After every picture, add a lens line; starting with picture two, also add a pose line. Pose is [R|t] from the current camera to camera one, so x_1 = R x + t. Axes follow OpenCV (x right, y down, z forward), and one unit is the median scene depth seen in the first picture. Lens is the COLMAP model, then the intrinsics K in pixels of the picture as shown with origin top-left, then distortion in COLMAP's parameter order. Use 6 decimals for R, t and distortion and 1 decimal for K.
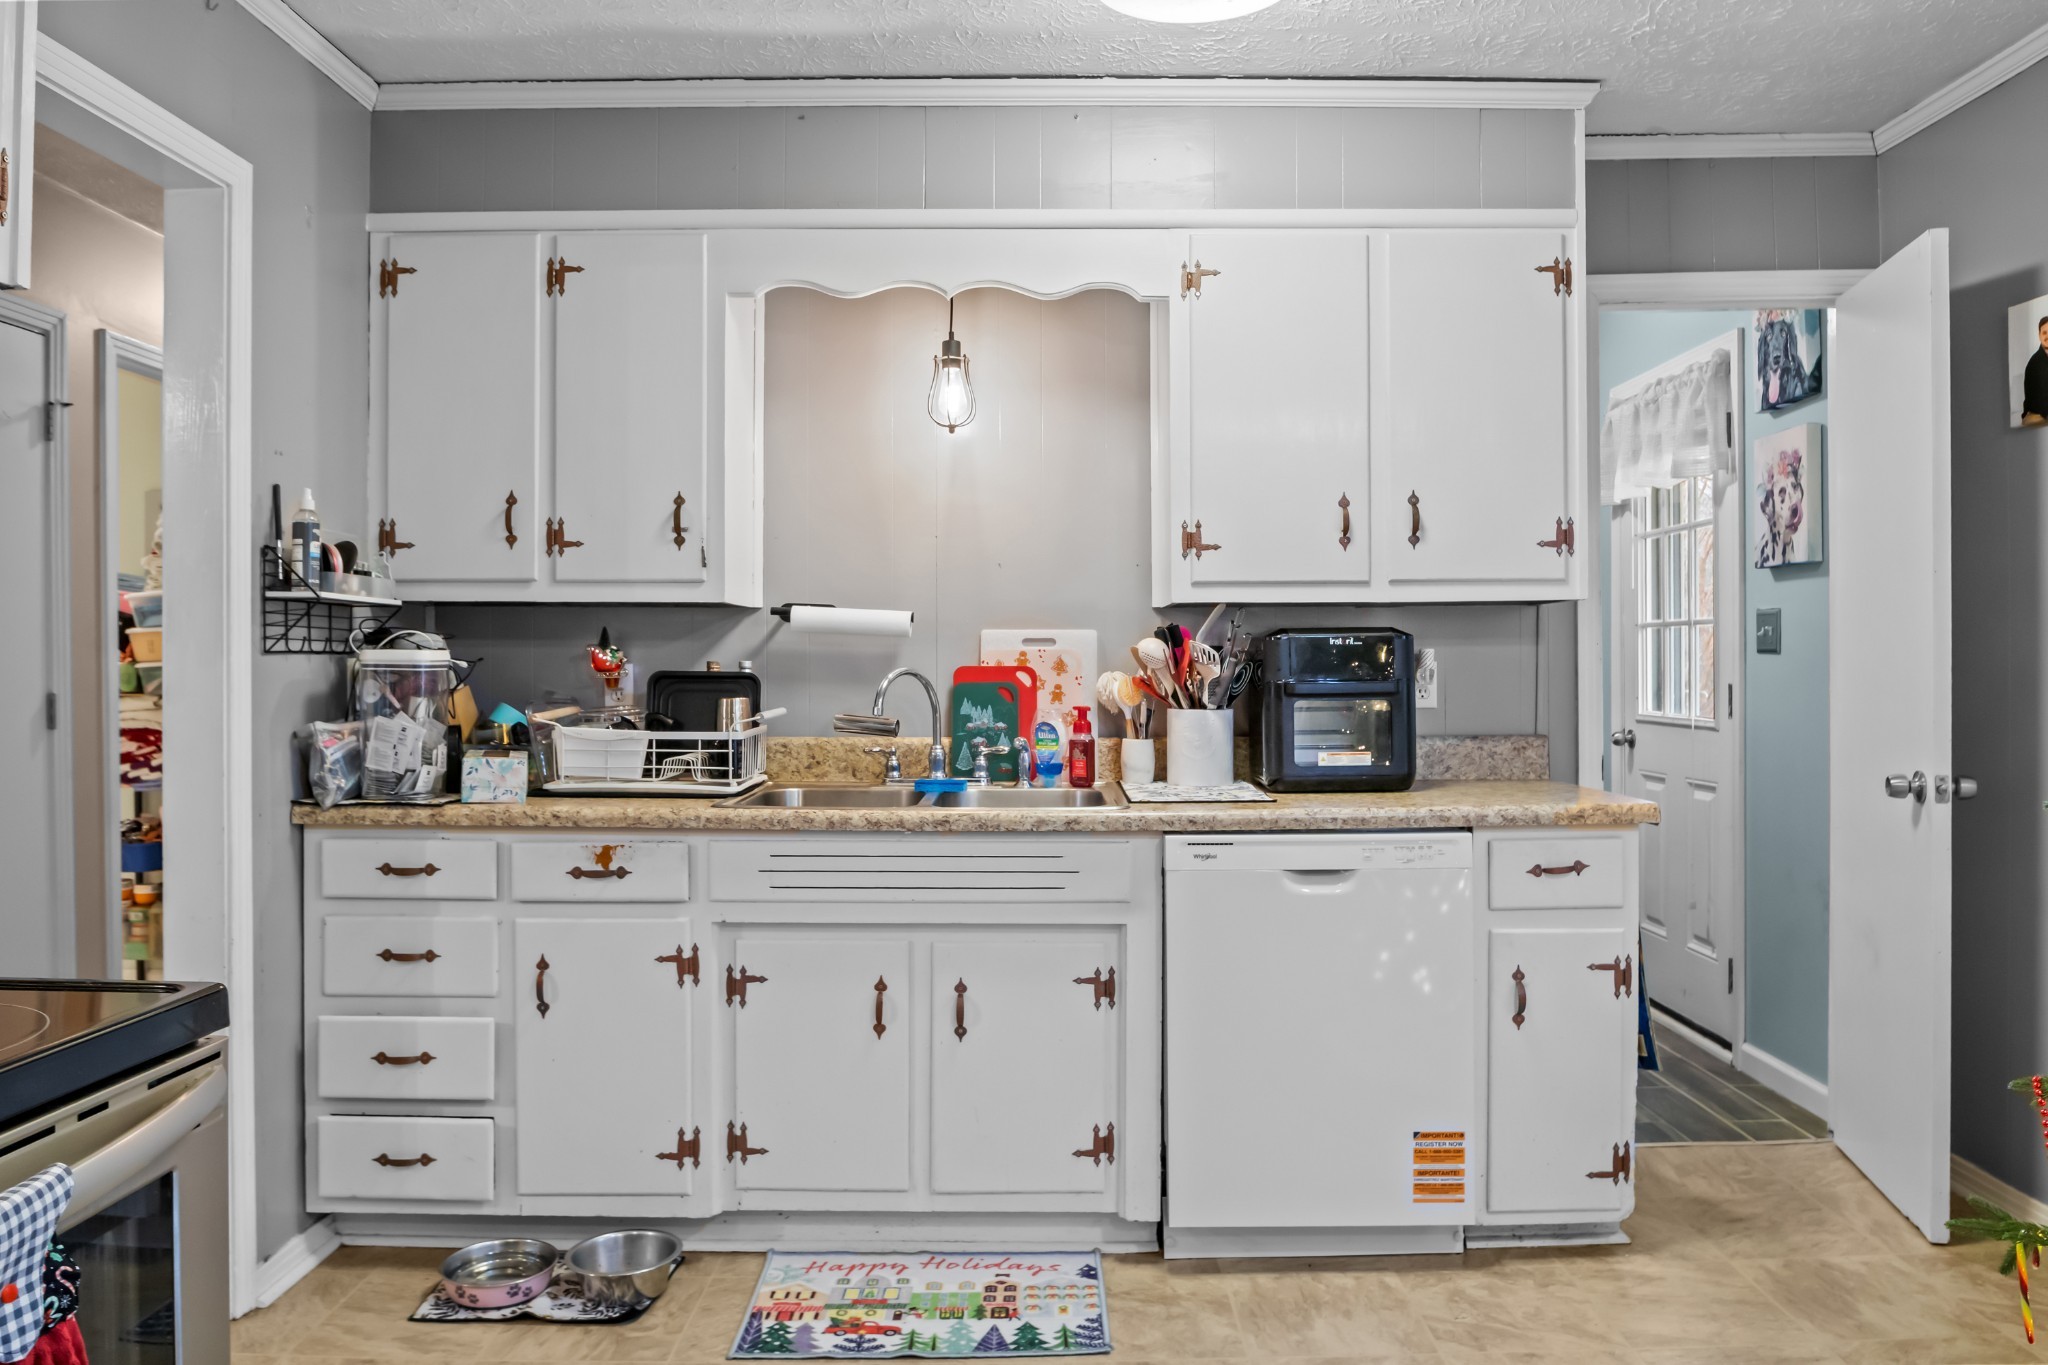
lens RADIAL K [[1437.1, 0, 1031.2], [0, 1437.1, 662.9], [0, 0, 1]] dist [-0.018813, -0.001190]
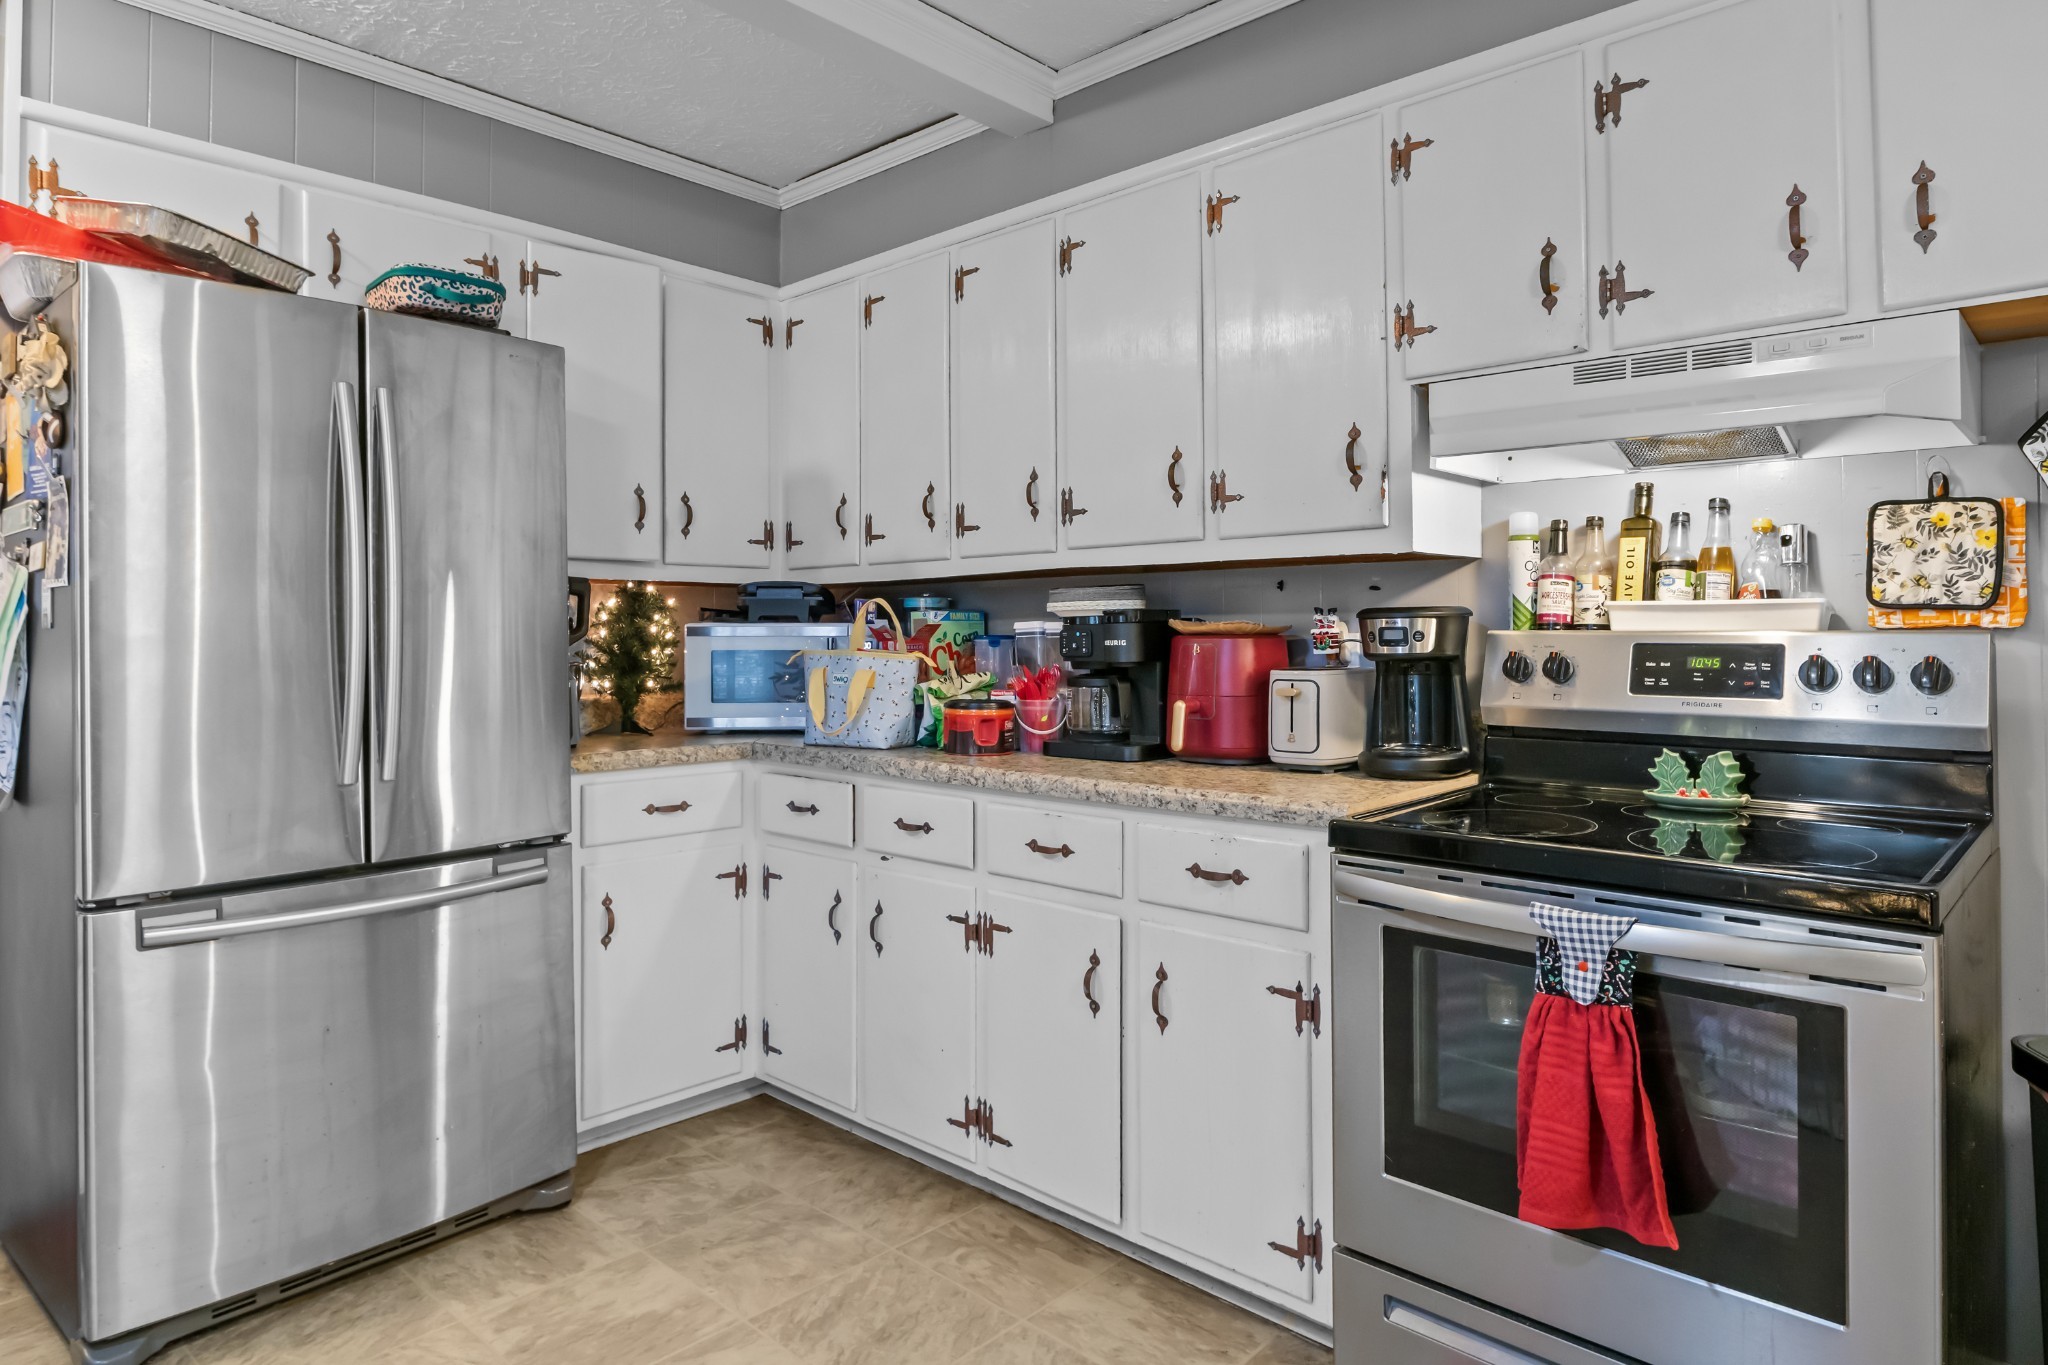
lens RADIAL K [[1200.6, 0, 1021.8], [0, 1200.6, 620.0], [0, 0, 1]] dist [-0.004642, -0.004407]
pose [[-0.677305, -0.001482, -0.735701, 0.318613], [0.007698, 0.999929, -0.009101, 0.002160], [0.735662, -0.011828, -0.677246, 0.532768]]
